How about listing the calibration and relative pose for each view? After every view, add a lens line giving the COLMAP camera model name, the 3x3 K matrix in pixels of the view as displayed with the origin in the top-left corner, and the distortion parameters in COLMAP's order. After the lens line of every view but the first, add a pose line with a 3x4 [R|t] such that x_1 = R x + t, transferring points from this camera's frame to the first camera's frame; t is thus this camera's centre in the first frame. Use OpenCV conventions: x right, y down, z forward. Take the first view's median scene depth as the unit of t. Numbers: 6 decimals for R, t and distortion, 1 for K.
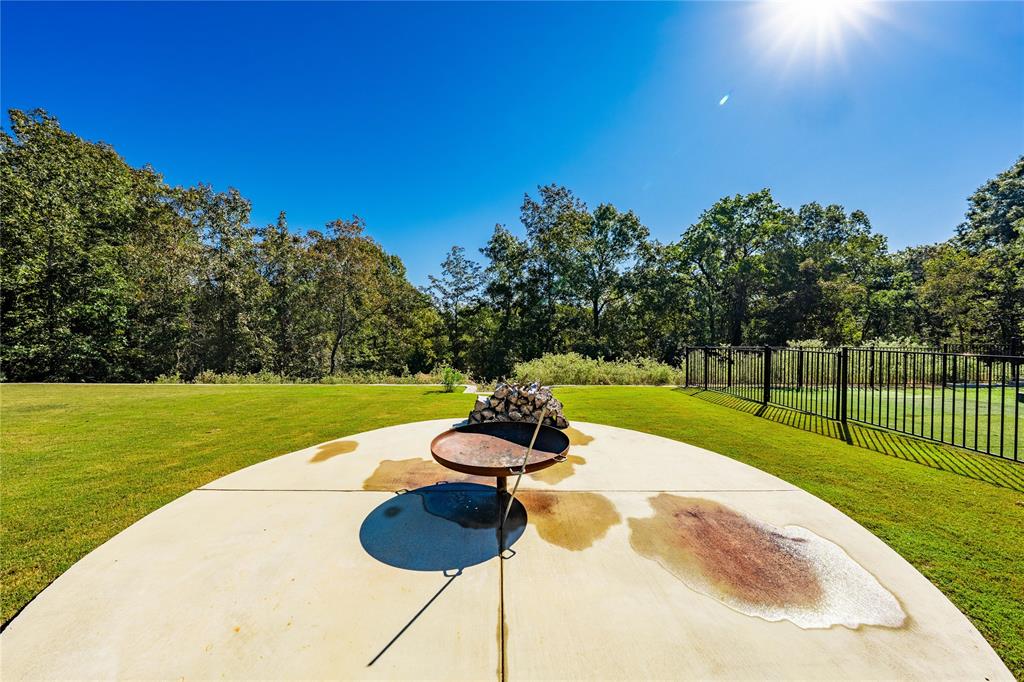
lens RADIAL K [[349.3, 0, 510.7], [0, 349.3, 338.4], [0, 0, 1]] dist [-0.001021, -0.000170]
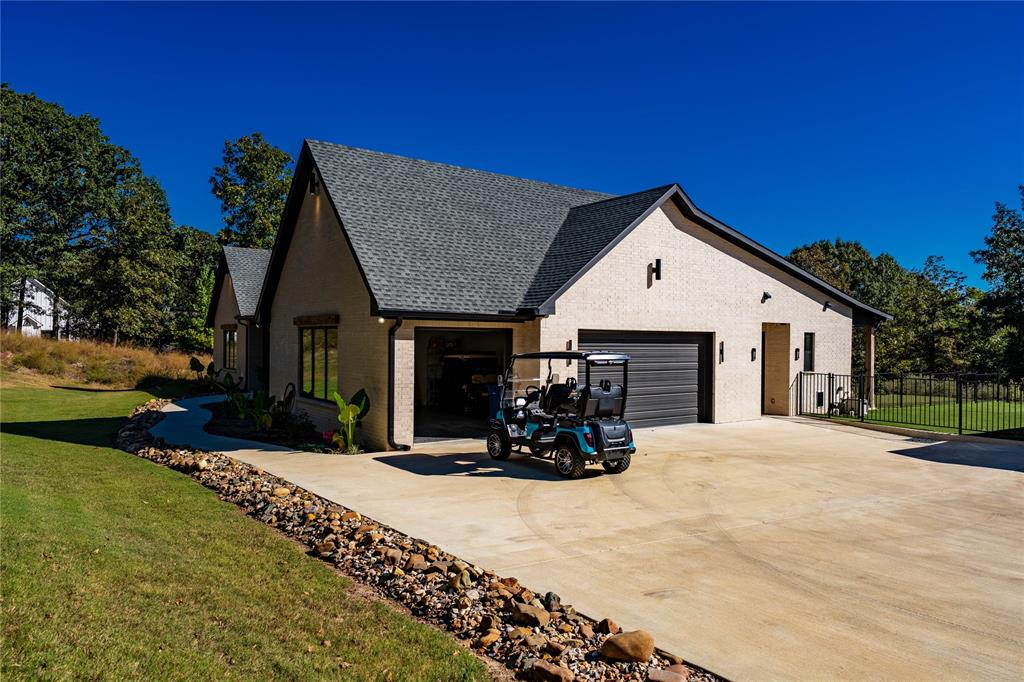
lens RADIAL K [[682.9, 0, 511.1], [0, 682.9, 344.2], [0, 0, 1]] dist [0.008624, 0.000694]
pose [[0.604588, 0.003189, -0.796532, 0.679776], [-0.017193, 0.999811, -0.009047, -0.009548], [0.796353, 0.019164, 0.604529, -1.042154]]
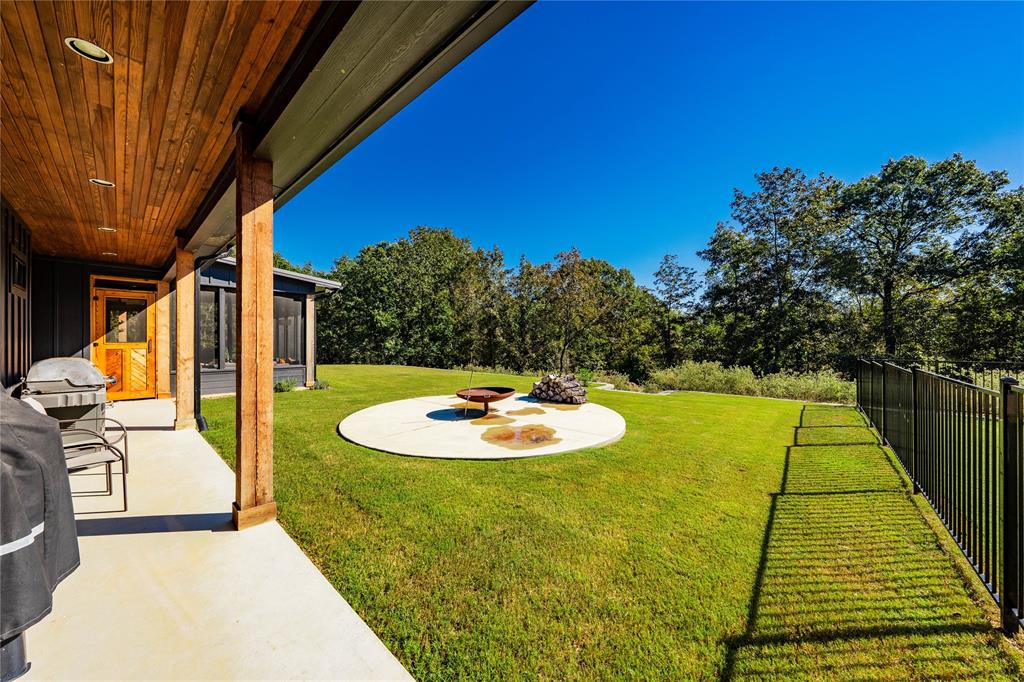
lens RADIAL K [[349.3, 0, 507.7], [0, 349.3, 339.0], [0, 0, 1]] dist [-0.001021, -0.000170]
pose [[0.750120, -0.005825, -0.661276, 0.192058], [-0.005093, 0.999881, -0.014585, -0.002725], [0.661282, 0.014308, 0.750001, -0.076712]]
